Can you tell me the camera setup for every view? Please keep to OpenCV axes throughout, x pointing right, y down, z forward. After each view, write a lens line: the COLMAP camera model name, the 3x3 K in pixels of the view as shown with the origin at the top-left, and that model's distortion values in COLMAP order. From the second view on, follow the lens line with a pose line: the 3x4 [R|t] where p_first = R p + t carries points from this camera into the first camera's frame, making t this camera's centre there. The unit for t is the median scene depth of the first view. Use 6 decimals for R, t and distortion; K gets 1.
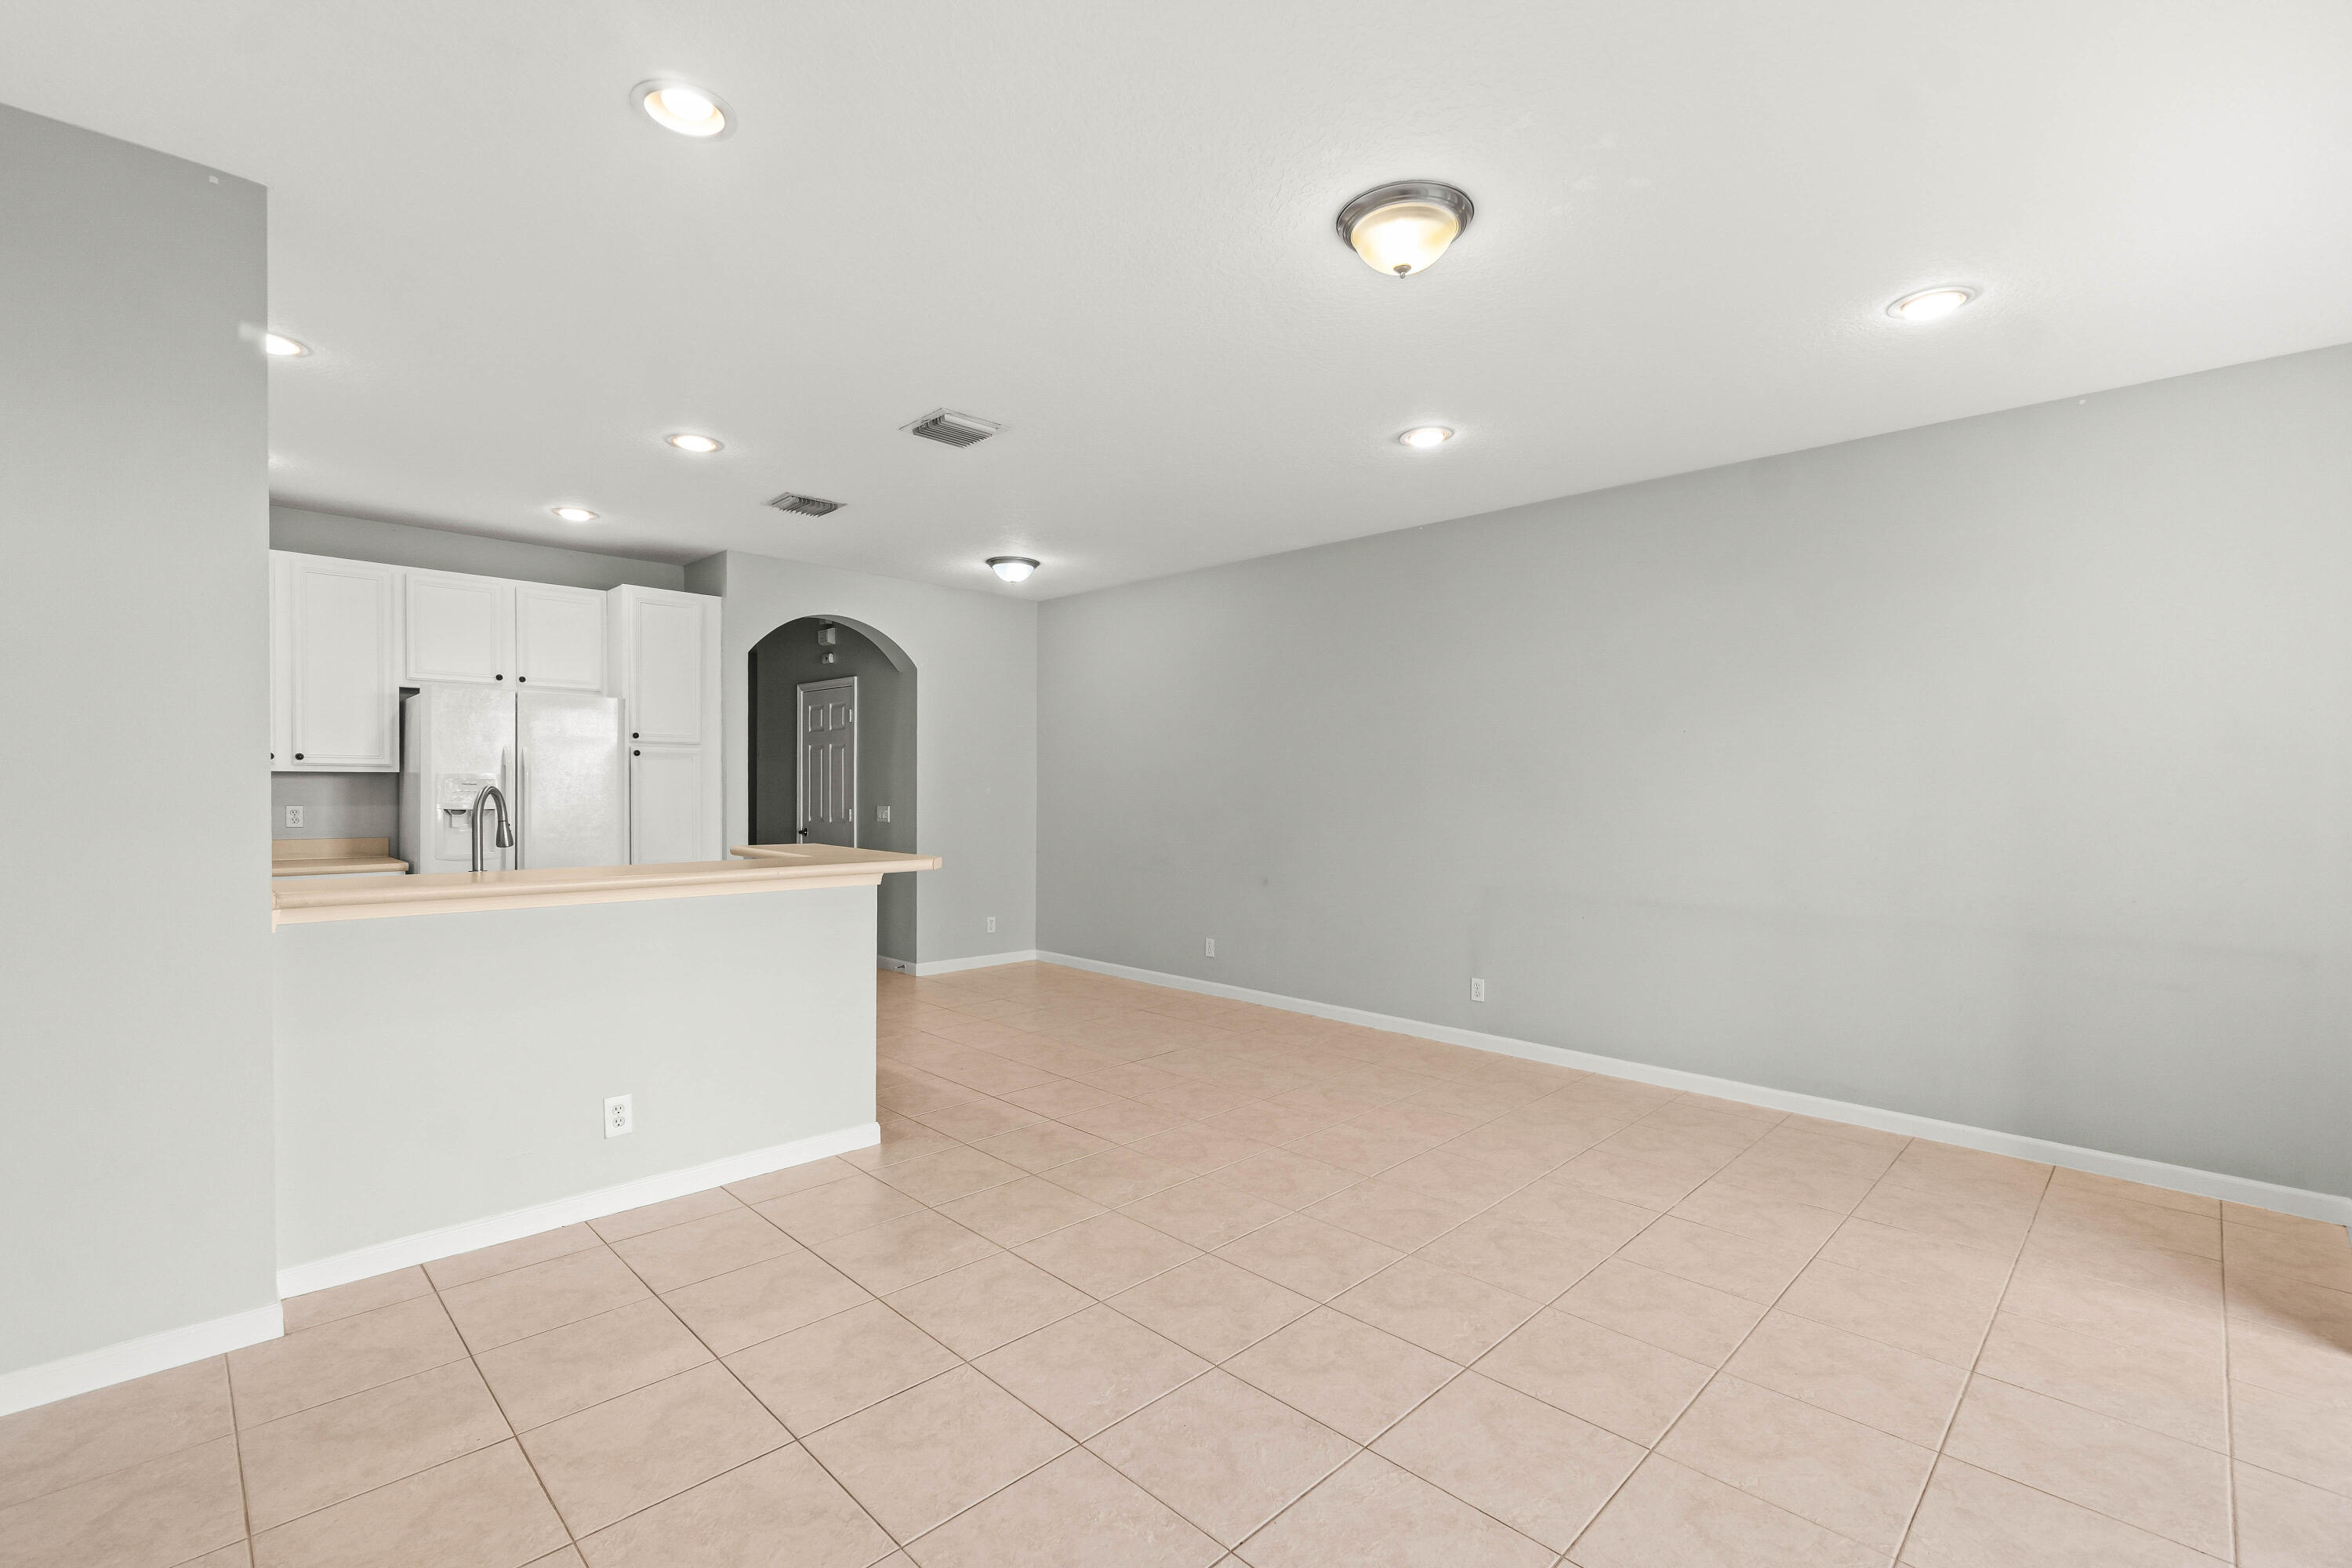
lens RADIAL K [[1027.0, 0, 1160.7], [0, 1027.0, 792.7], [0, 0, 1]] dist [-0.002063, -0.000036]
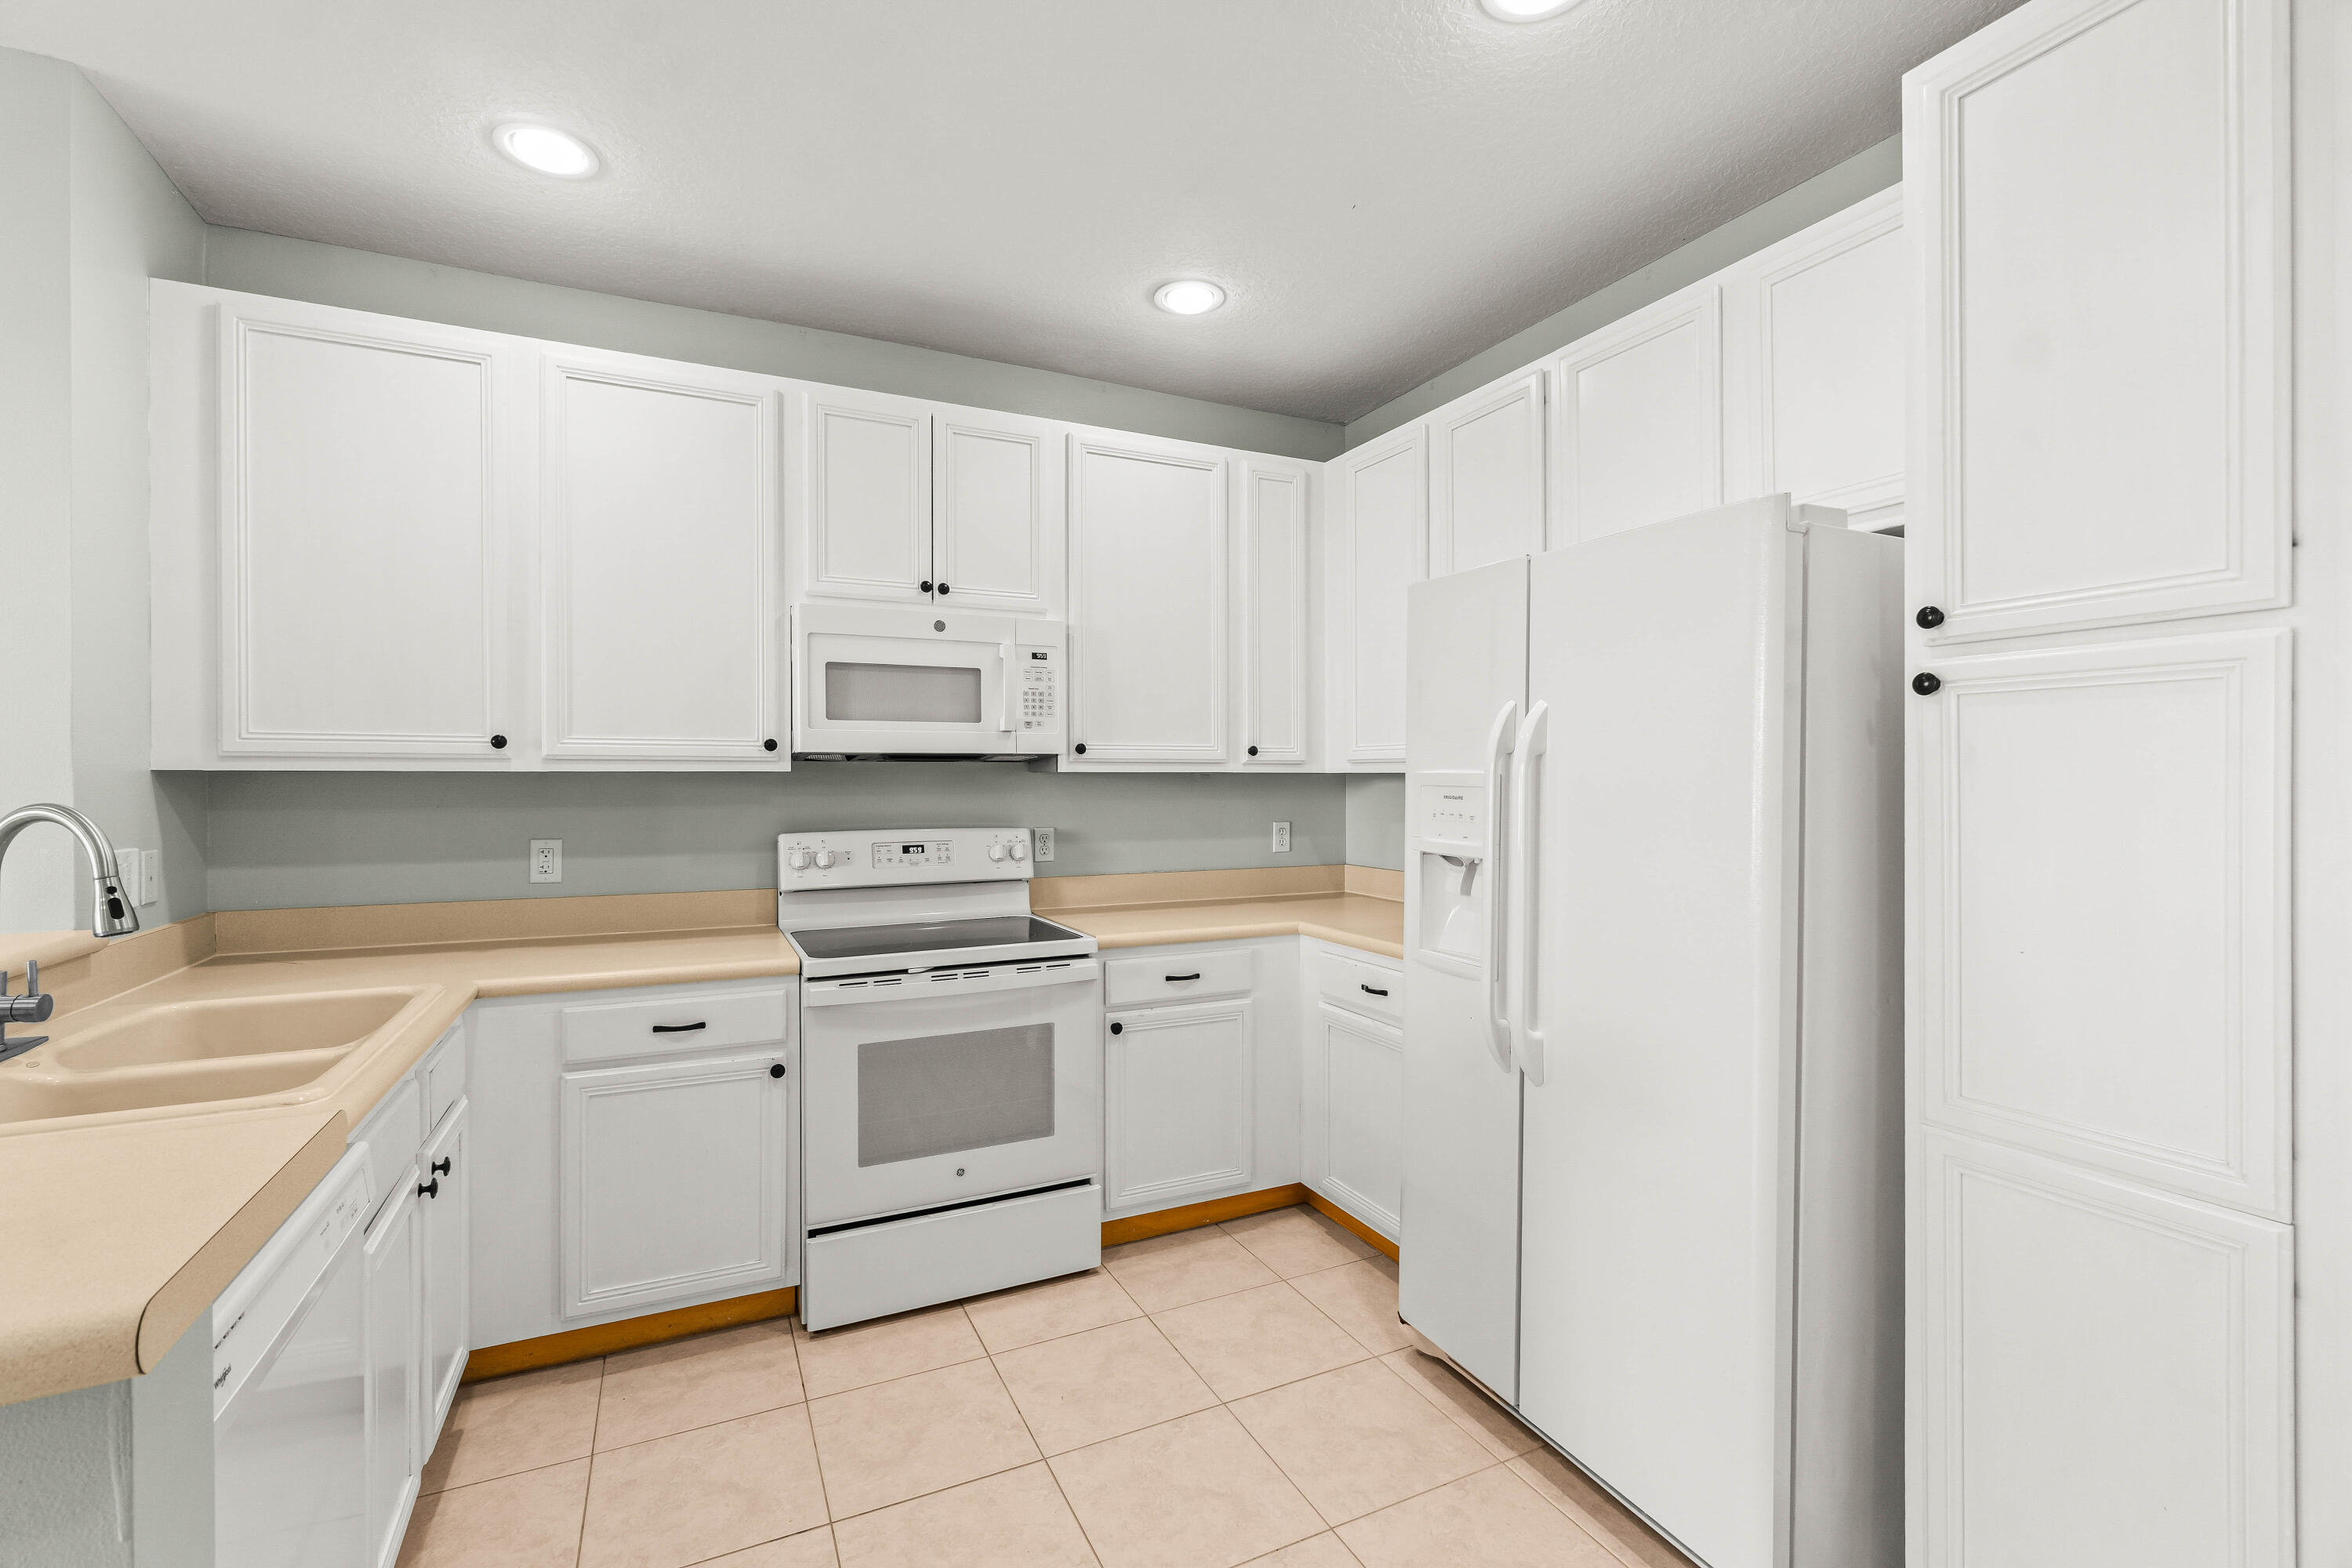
lens RADIAL K [[1036.1, 0, 1175.0], [0, 1036.1, 777.9], [0, 0, 1]] dist [0.017537, -0.000048]
pose [[-0.324670, -0.006715, -0.945803, -0.314934], [-0.006653, 0.999966, -0.004816, -0.019320], [0.945804, 0.004729, -0.324704, 1.476378]]
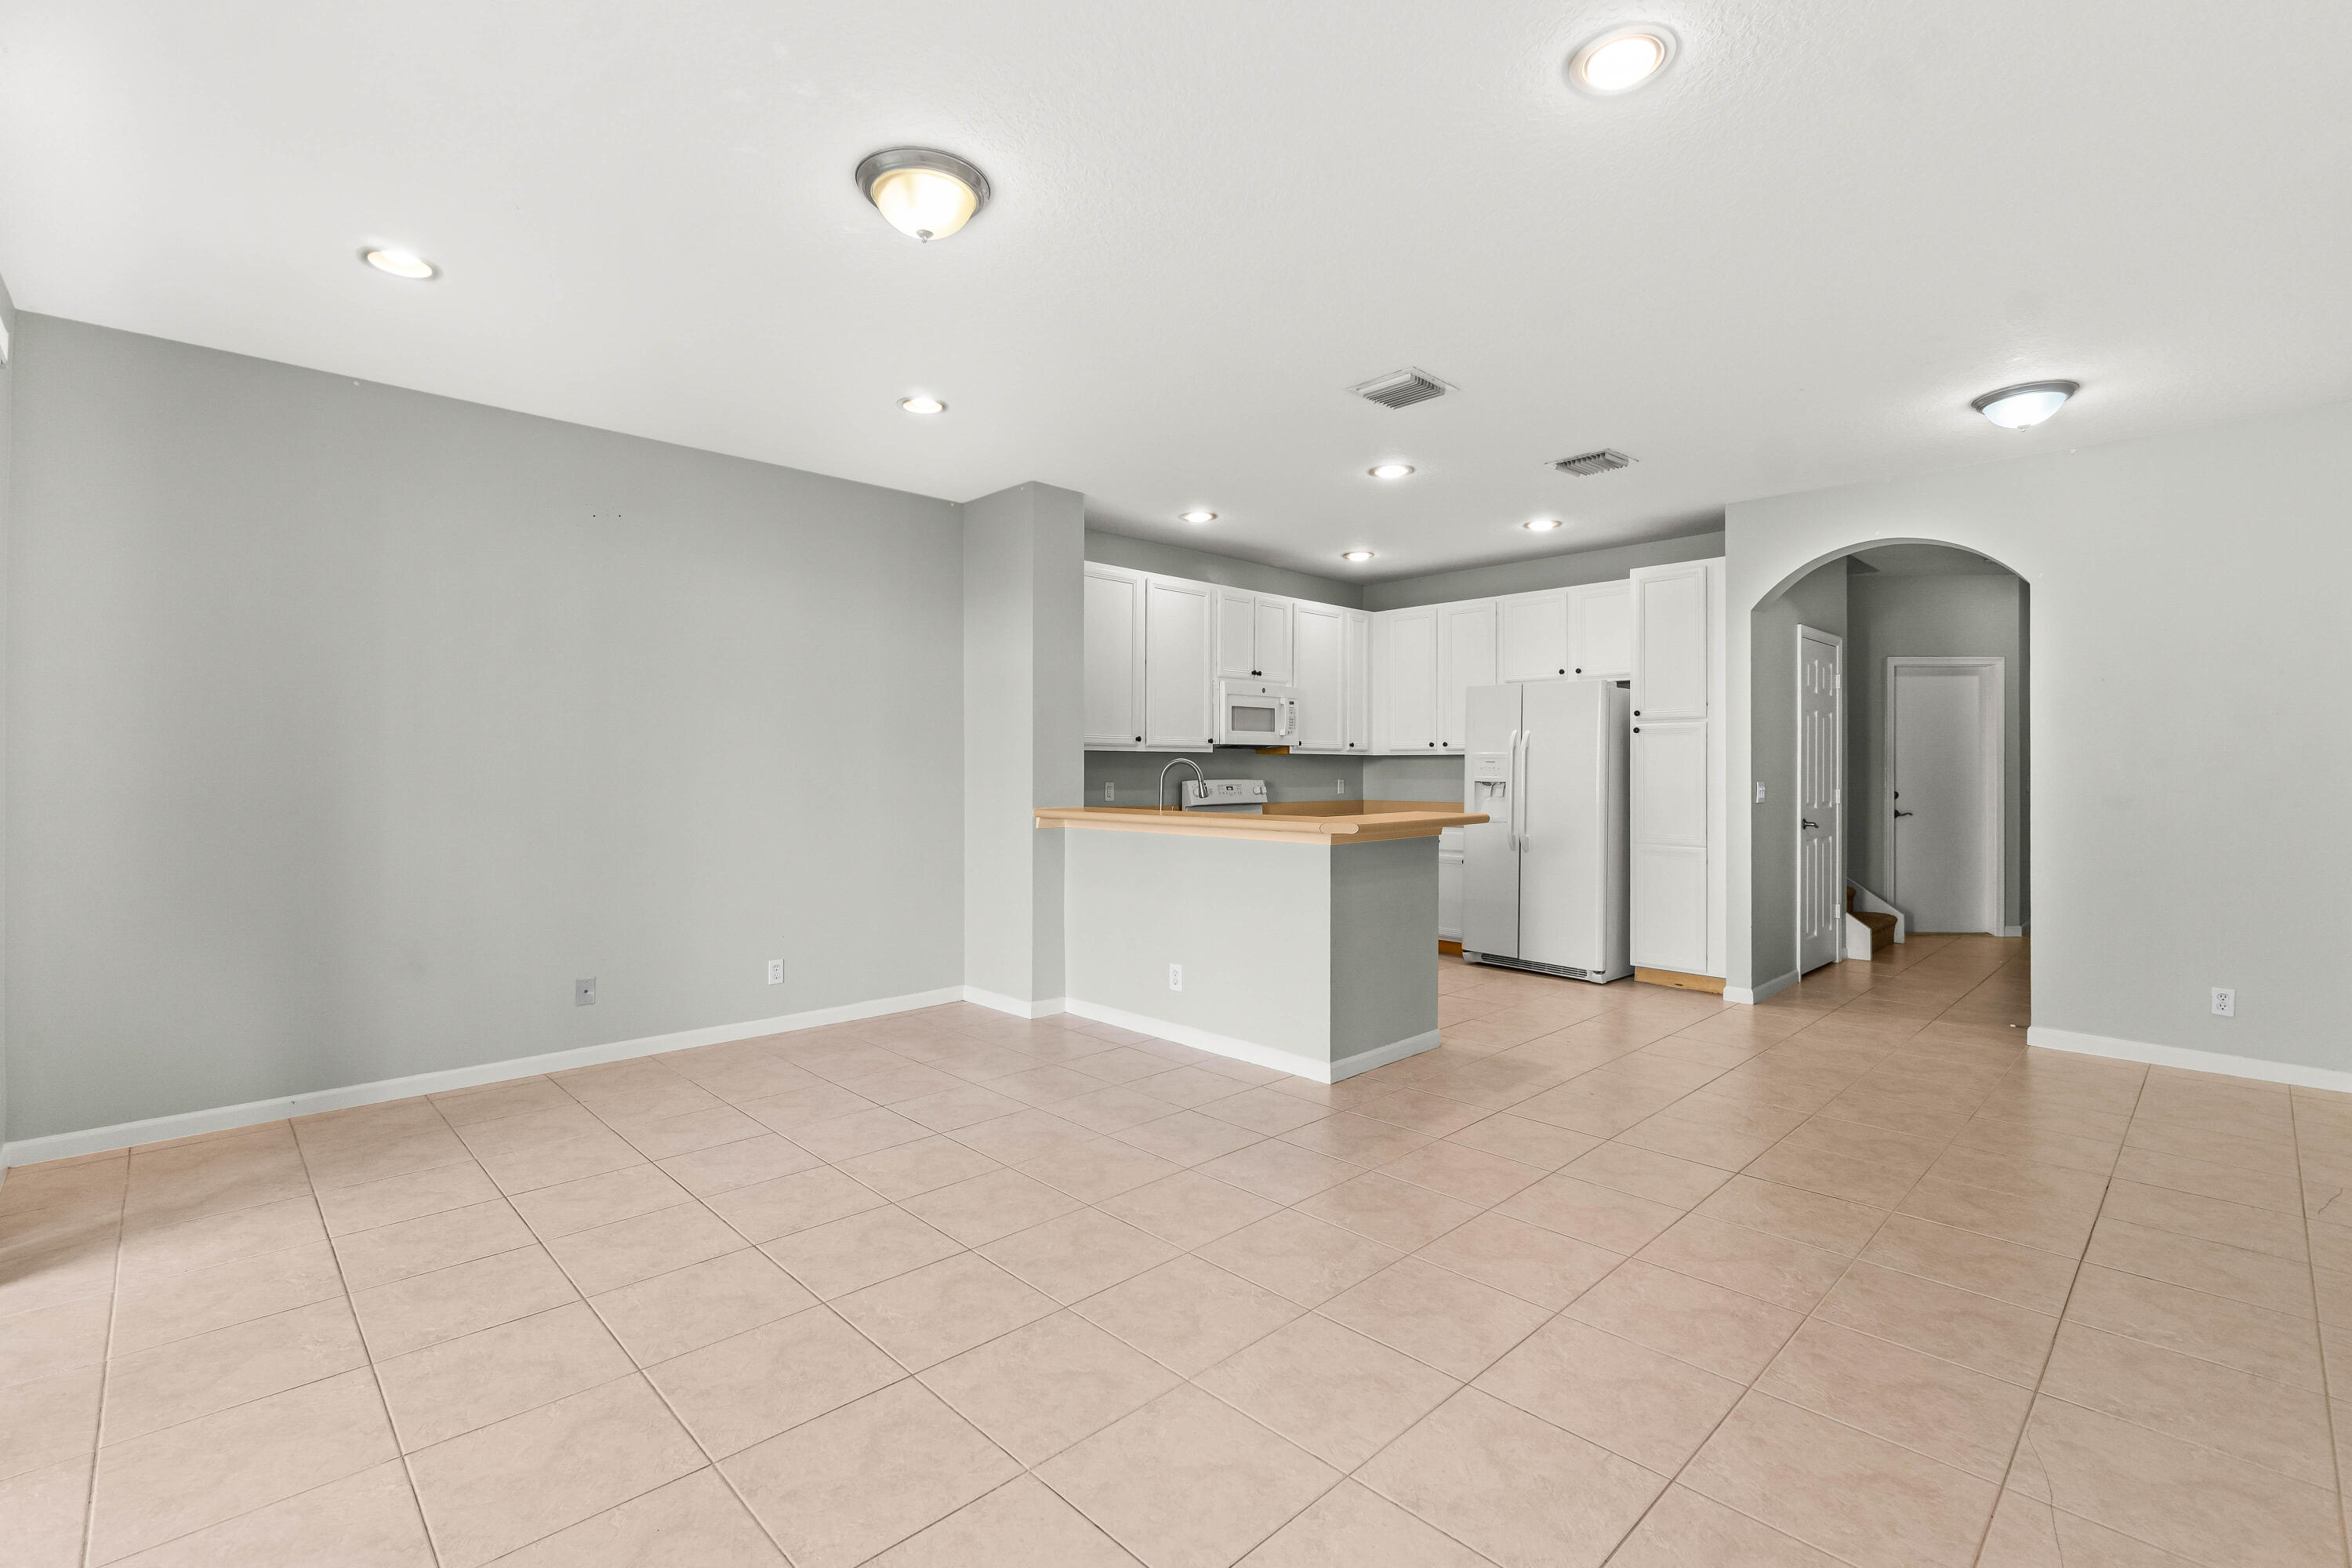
lens RADIAL K [[1038.5, 0, 1167.1], [0, 1038.5, 776.4], [0, 0, 1]] dist [-0.001901, -0.000289]
pose [[-0.012932, -0.000514, -0.999916, 0.876583], [-0.006039, 0.999982, -0.000435, 0.017937], [0.999898, 0.006033, -0.012934, 0.885937]]
